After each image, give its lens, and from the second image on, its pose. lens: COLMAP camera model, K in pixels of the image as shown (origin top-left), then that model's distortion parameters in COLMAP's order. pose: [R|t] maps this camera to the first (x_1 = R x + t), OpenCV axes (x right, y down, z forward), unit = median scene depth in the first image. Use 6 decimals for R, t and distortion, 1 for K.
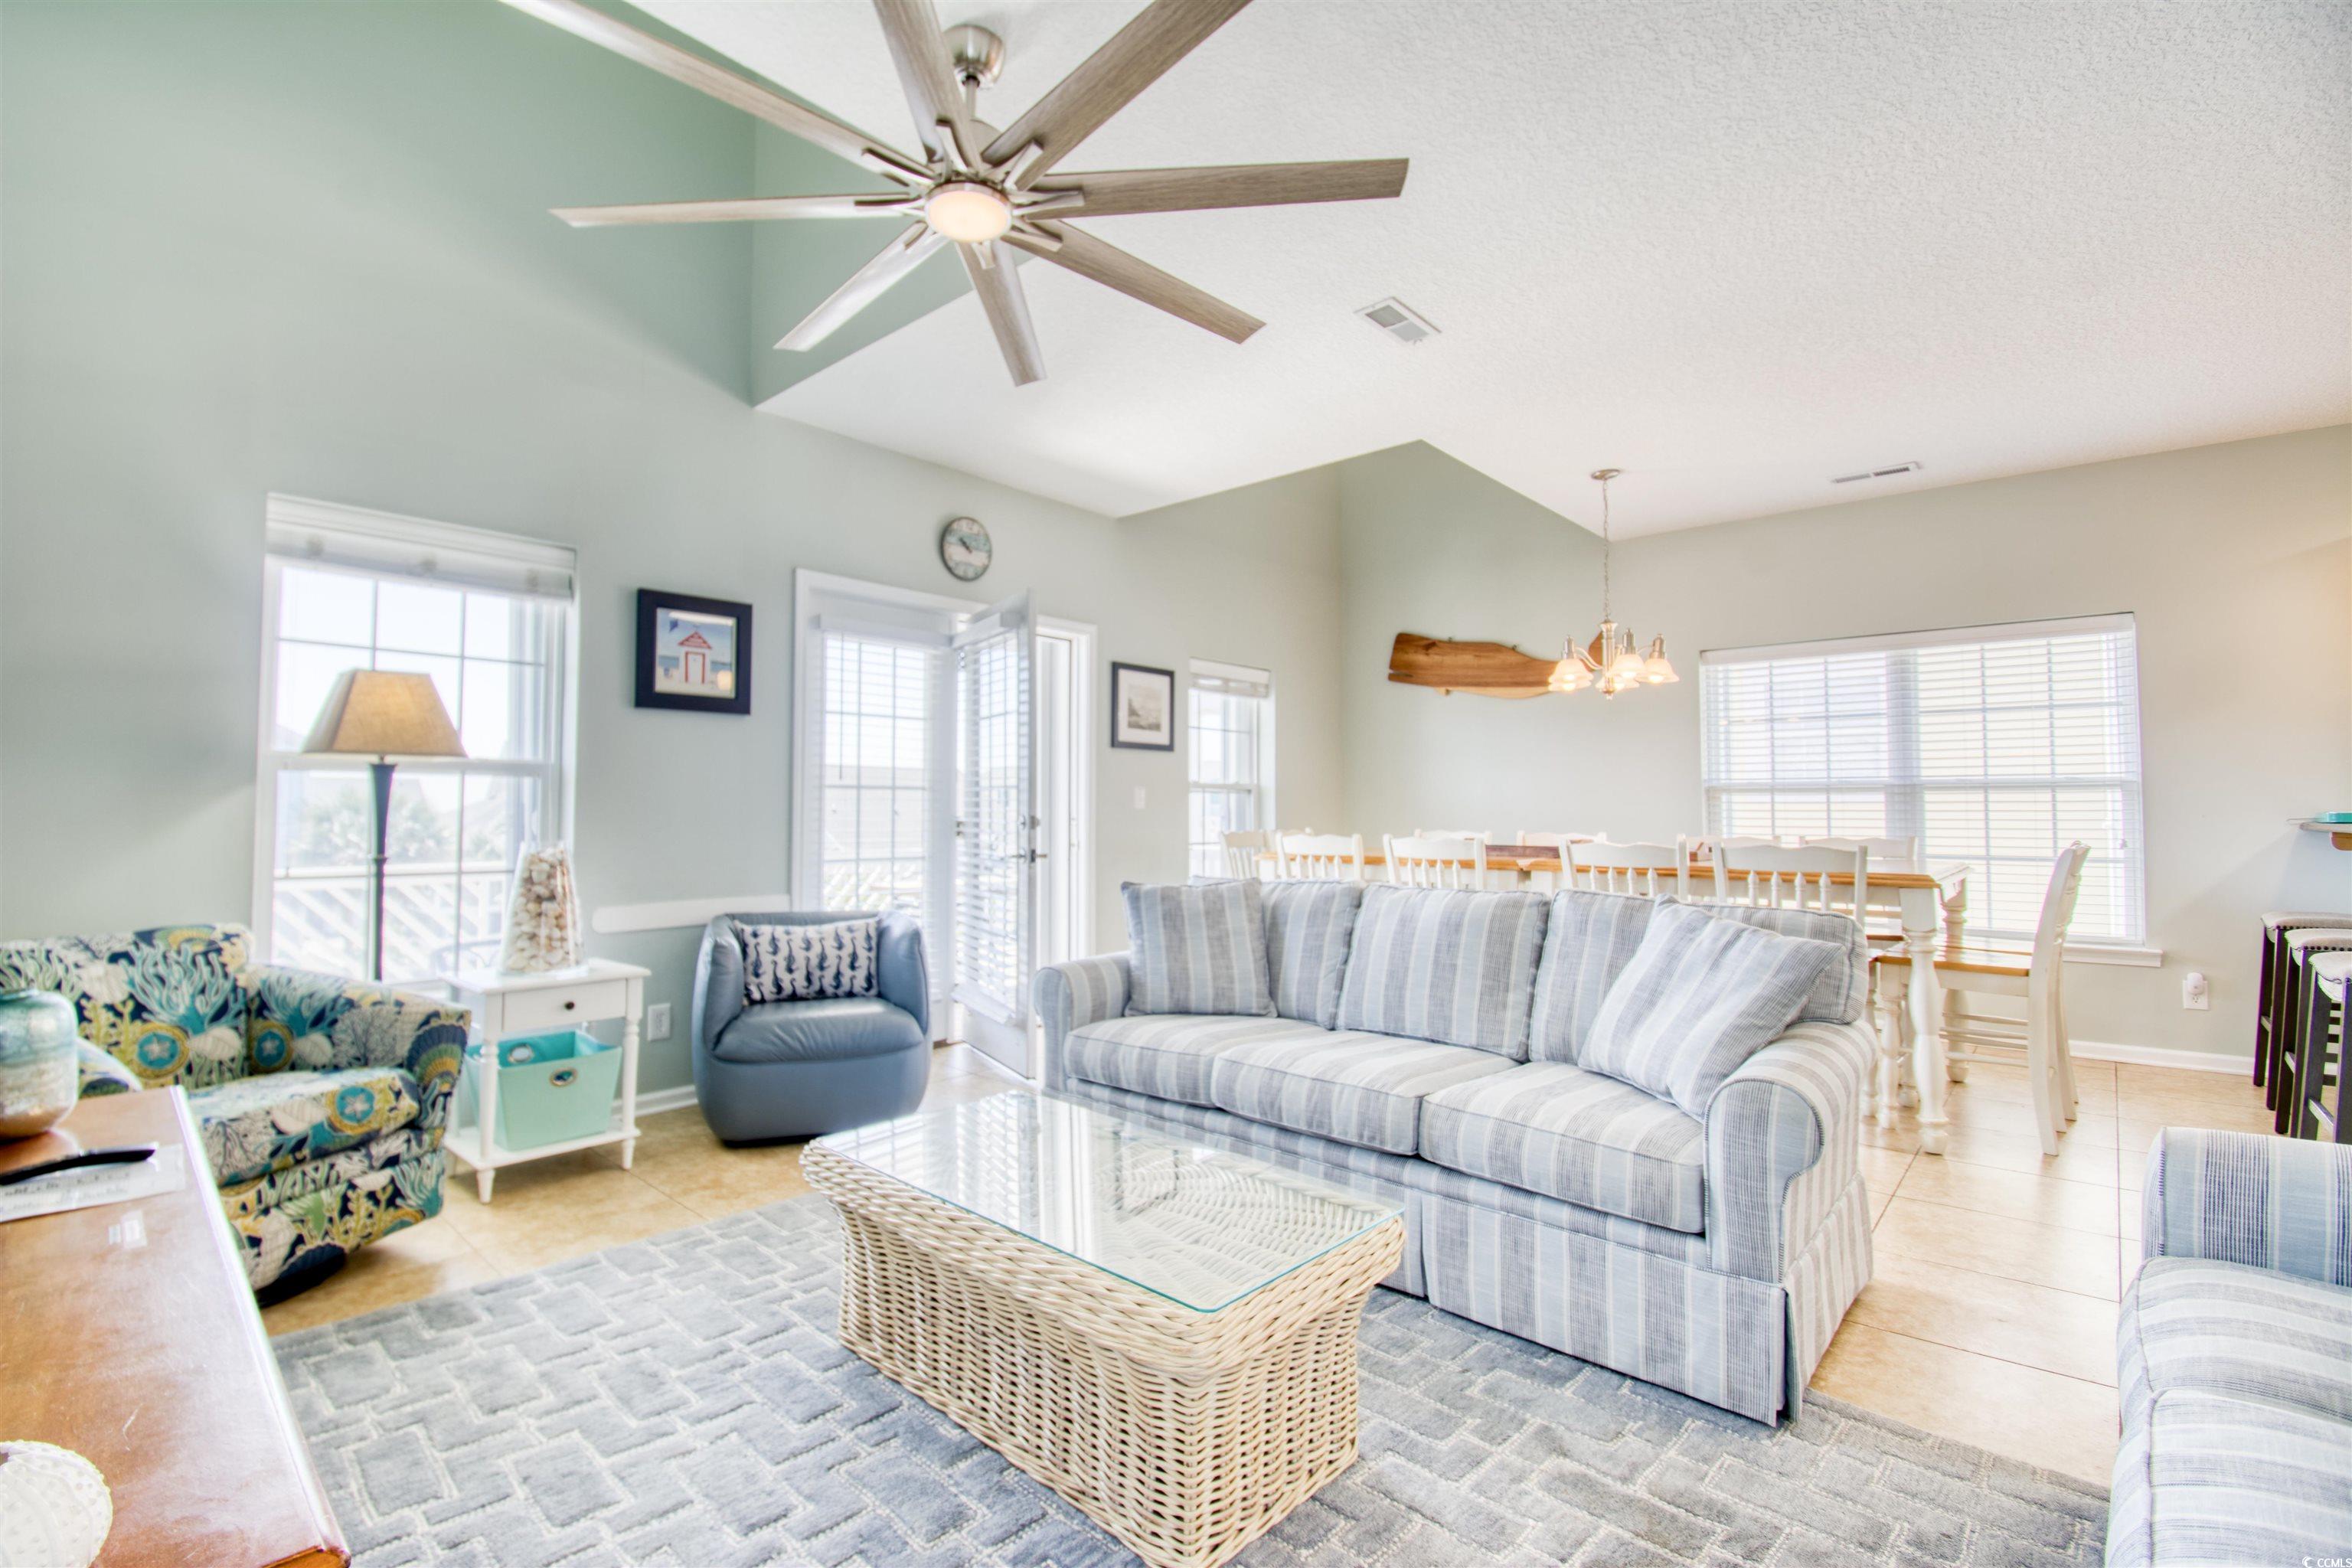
lens RADIAL K [[1017.7, 0, 1173.4], [0, 1017.7, 751.7], [0, 0, 1]] dist [0.000543, -0.000003]
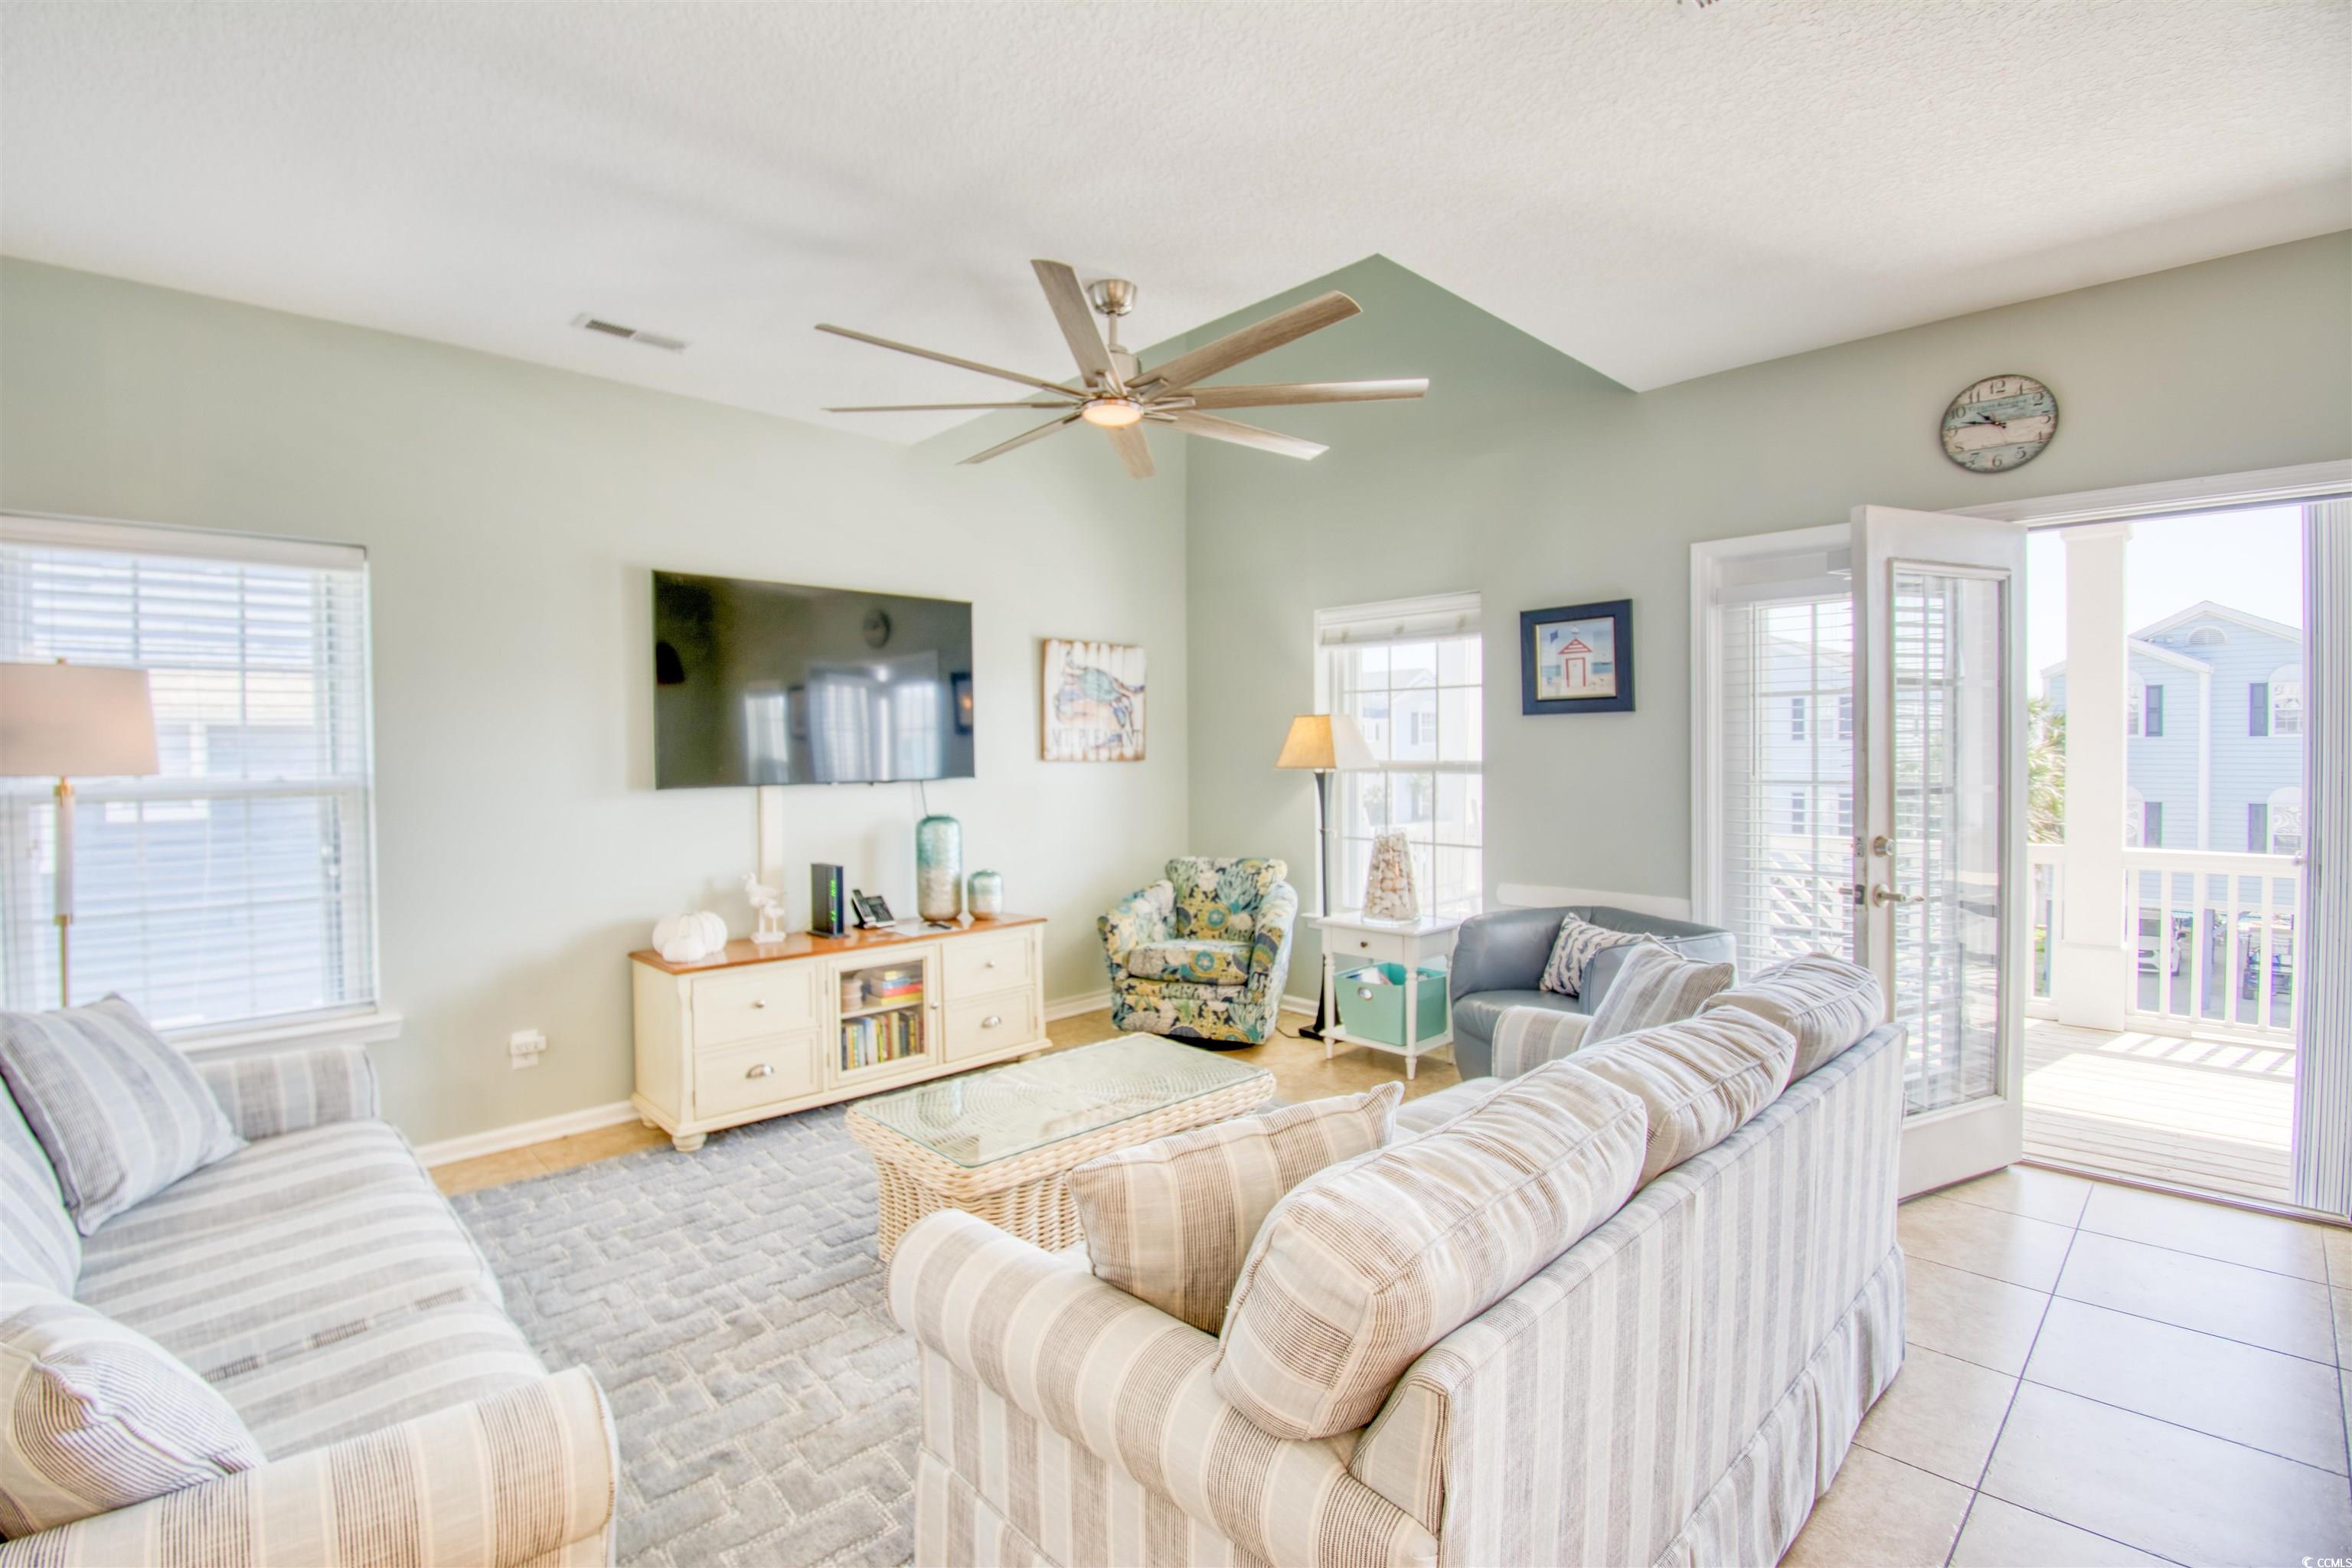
lens RADIAL K [[1103.5, 0, 1176.0], [0, 1103.5, 784.0], [0, 0, 1]] dist [0.001583, -0.000306]
pose [[-0.071285, 0.028899, -0.997037, 0.793100], [0.057675, 0.998027, 0.024804, -0.020846], [0.995787, -0.055735, -0.072811, 0.728445]]
